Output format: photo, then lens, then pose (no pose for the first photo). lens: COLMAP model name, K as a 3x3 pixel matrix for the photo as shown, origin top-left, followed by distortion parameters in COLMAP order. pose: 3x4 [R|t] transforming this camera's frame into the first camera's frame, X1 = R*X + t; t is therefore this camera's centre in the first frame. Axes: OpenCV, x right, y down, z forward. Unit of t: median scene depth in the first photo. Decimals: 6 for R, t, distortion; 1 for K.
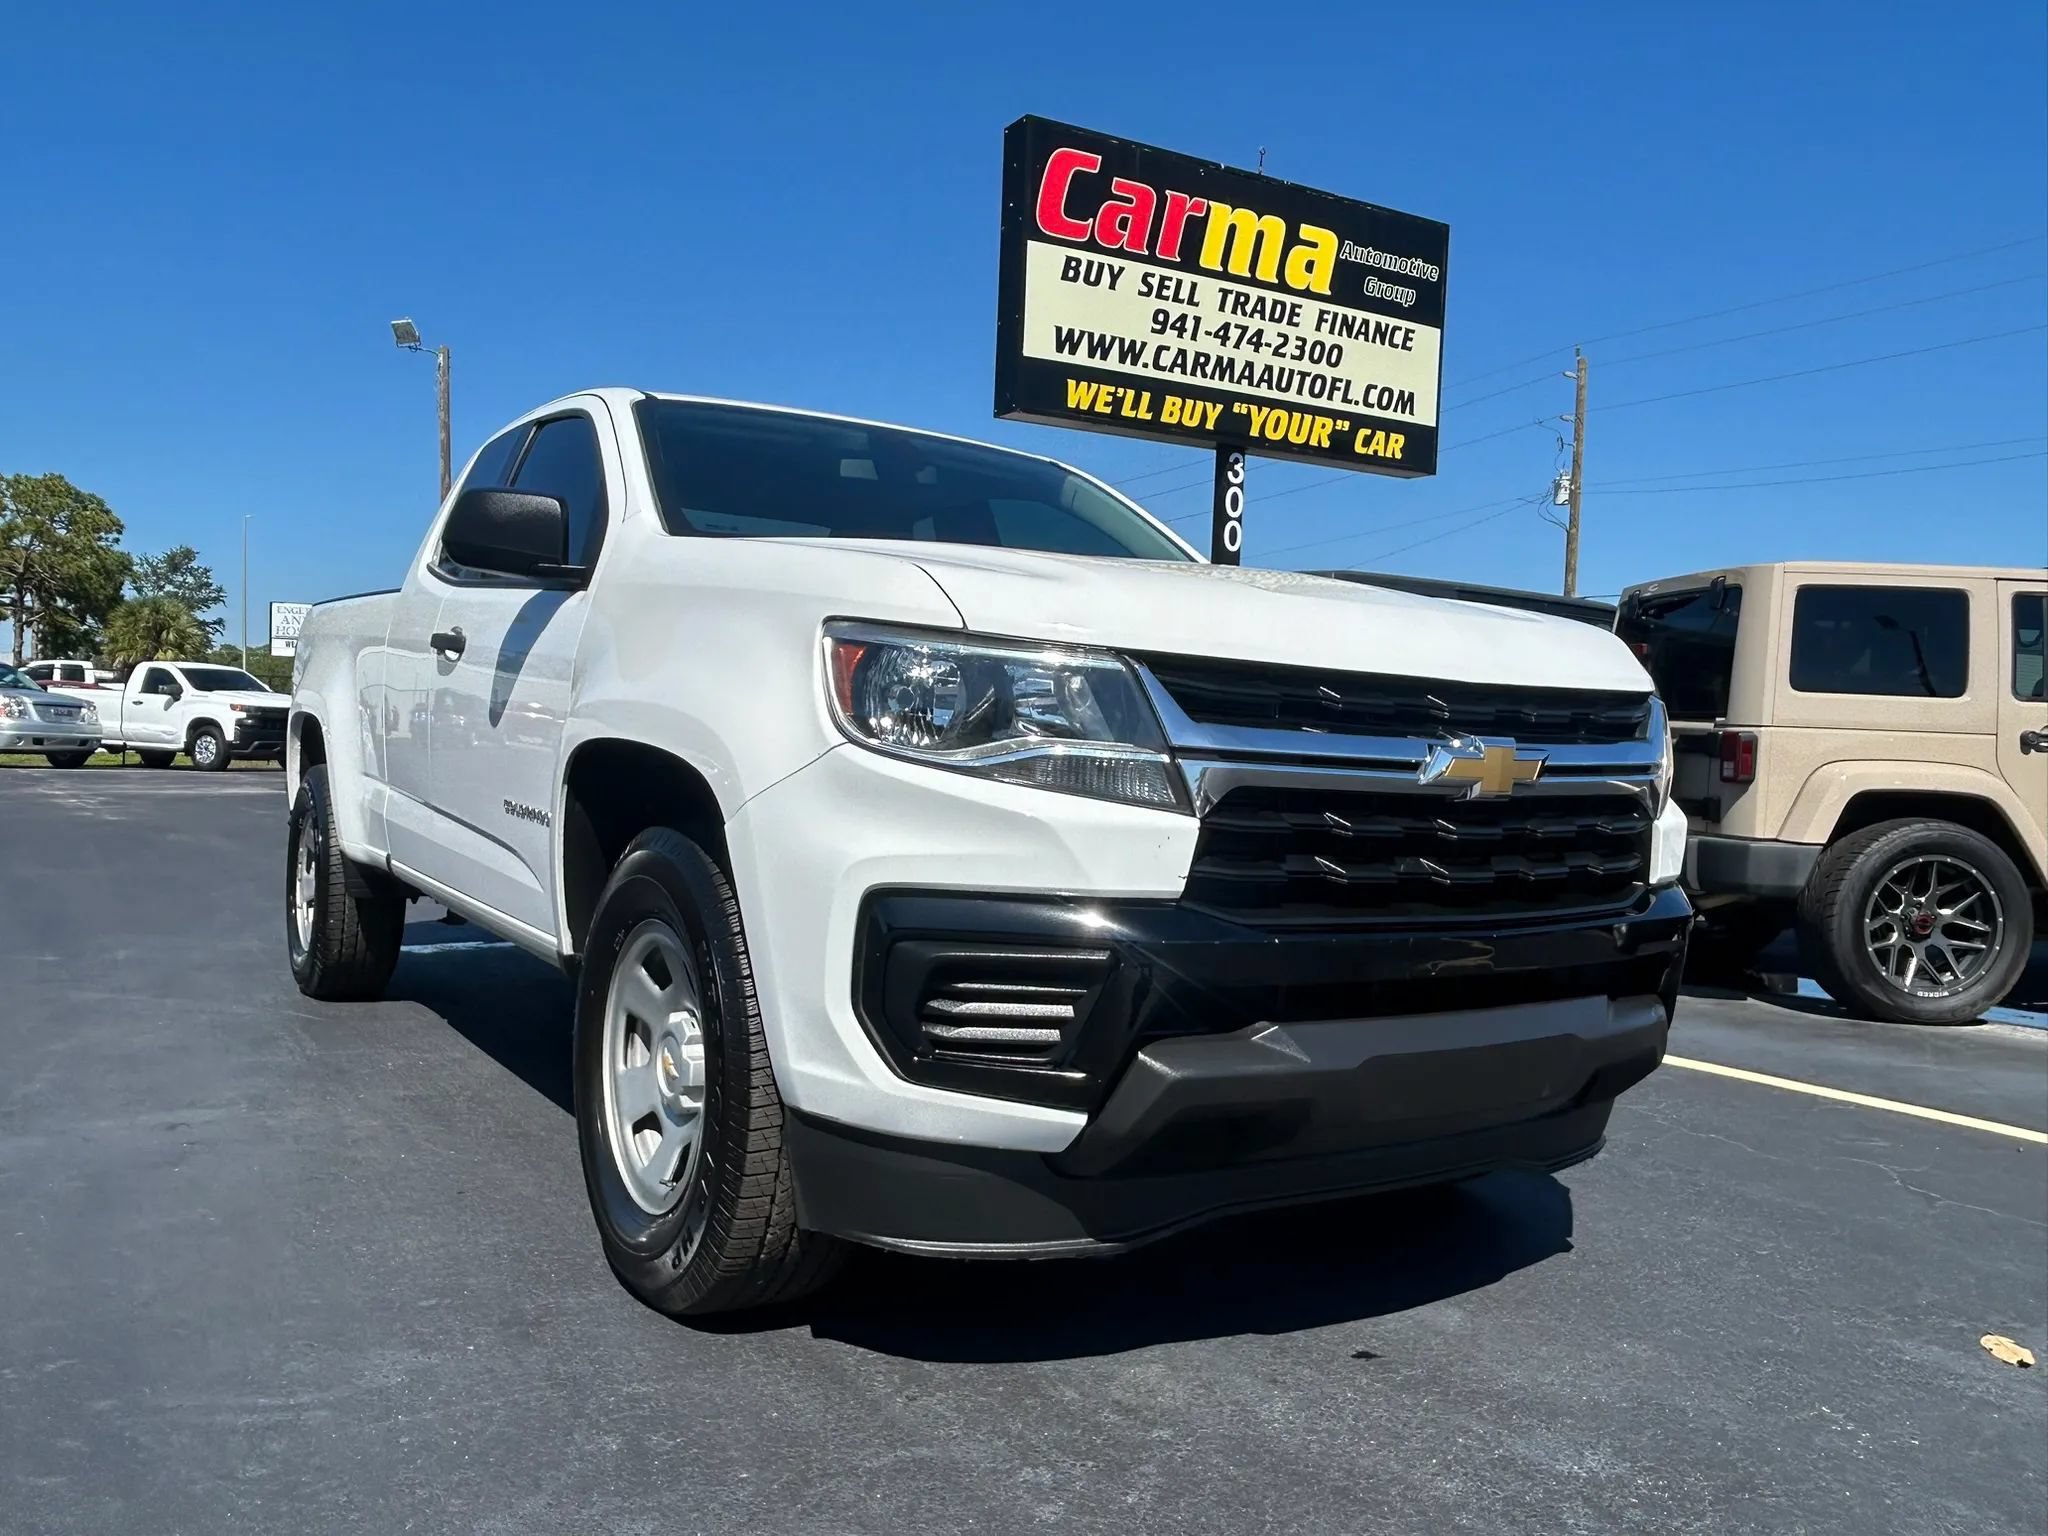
lens RADIAL K [[1546.5, 0, 1014.3], [0, 1546.5, 774.8], [0, 0, 1]] dist [0.000815, -0.009852]
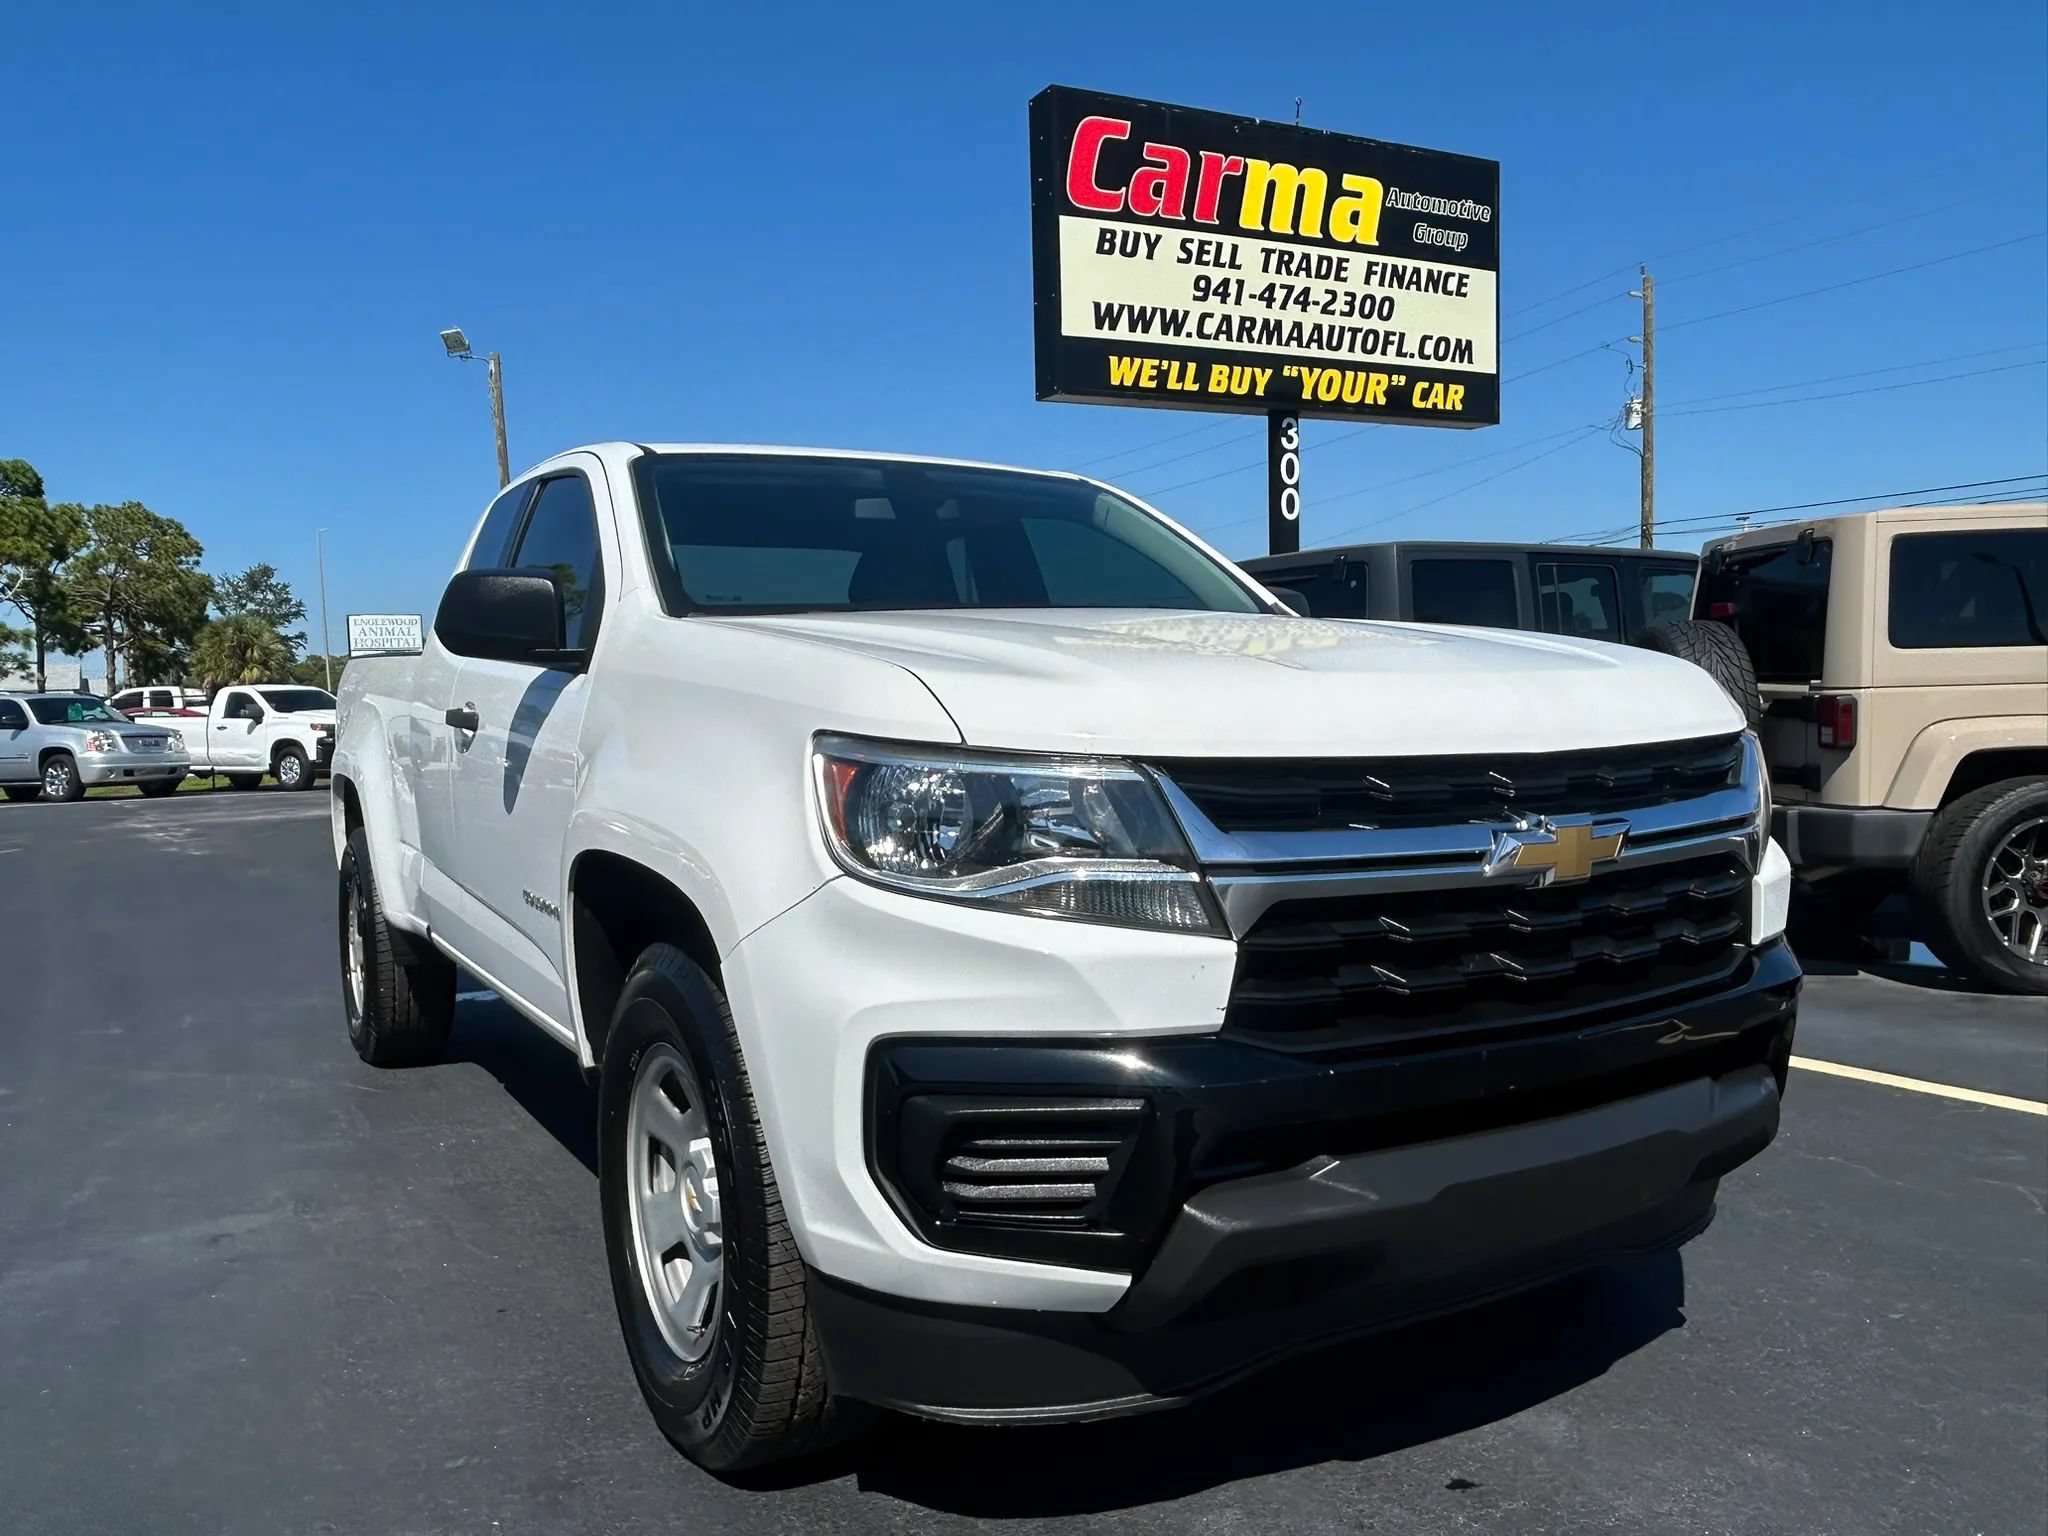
lens RADIAL K [[1546.5, 0, 1017.1], [0, 1546.5, 775.8], [0, 0, 1]] dist [0.000815, -0.009852]
pose [[0.996962, -0.060303, -0.049300, 0.014284], [0.061532, 0.997822, 0.023787, -0.032339], [0.047758, -0.026749, 0.998501, 0.034321]]
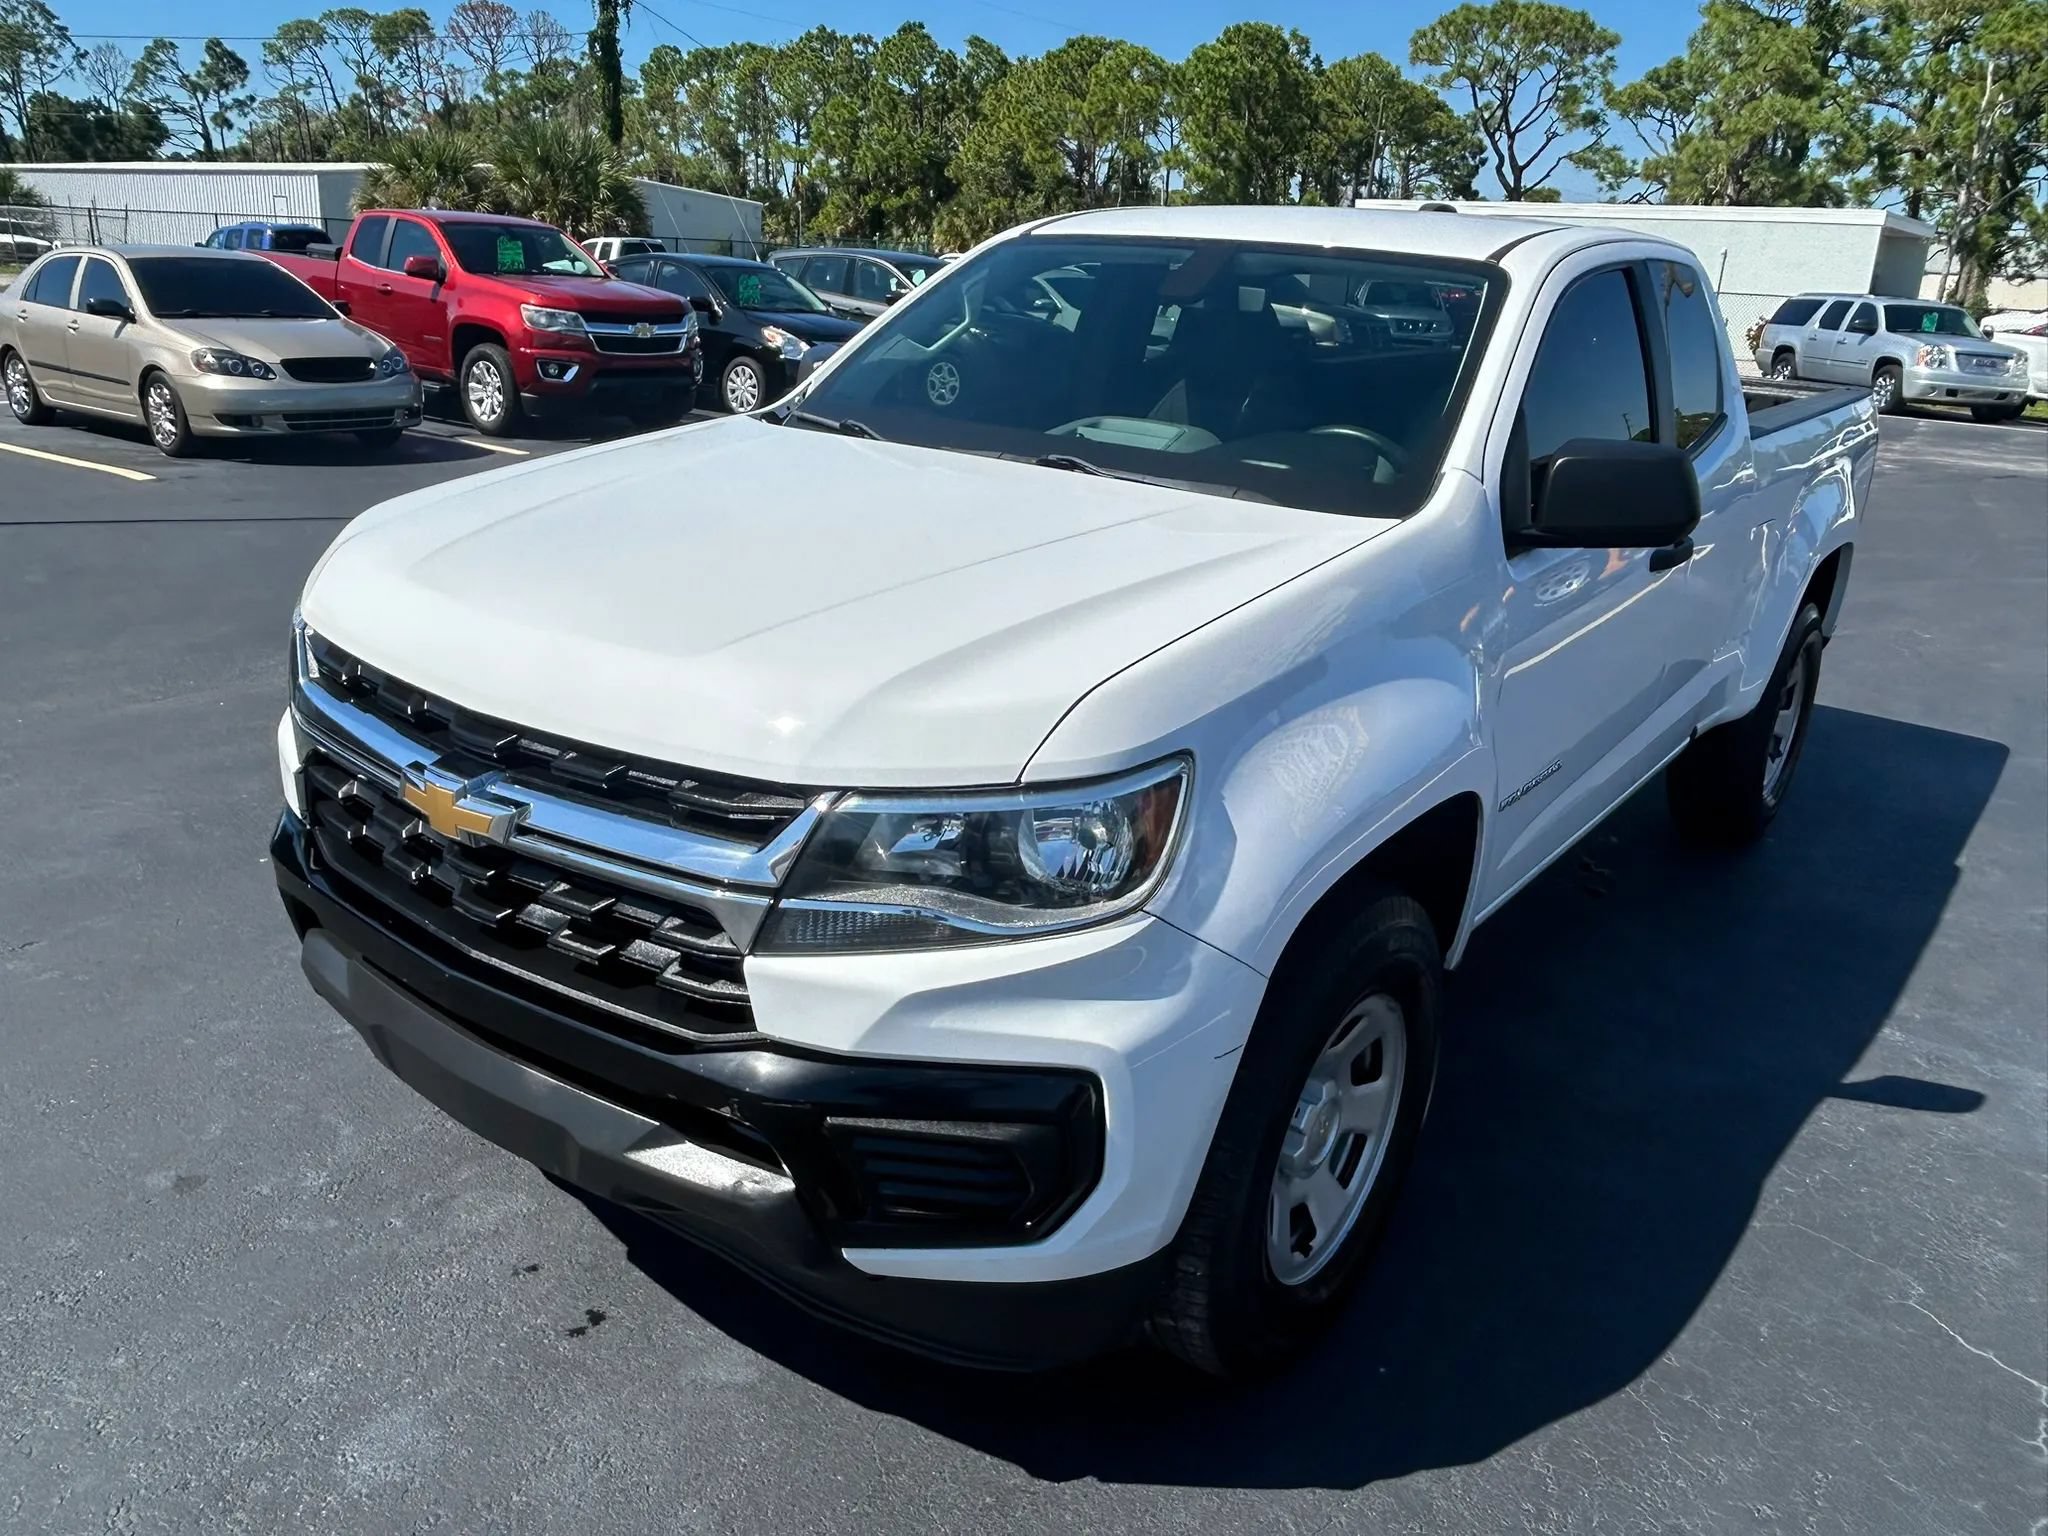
lens RADIAL K [[1546.5, 0, 1010.5], [0, 1546.5, 765.3], [0, 0, 1]] dist [0.000815, -0.009852]
pose [[0.341838, 0.281197, -0.896702, 0.456232], [-0.064435, 0.958951, 0.276154, -0.111132], [0.937547, -0.036621, 0.345925, 0.366969]]
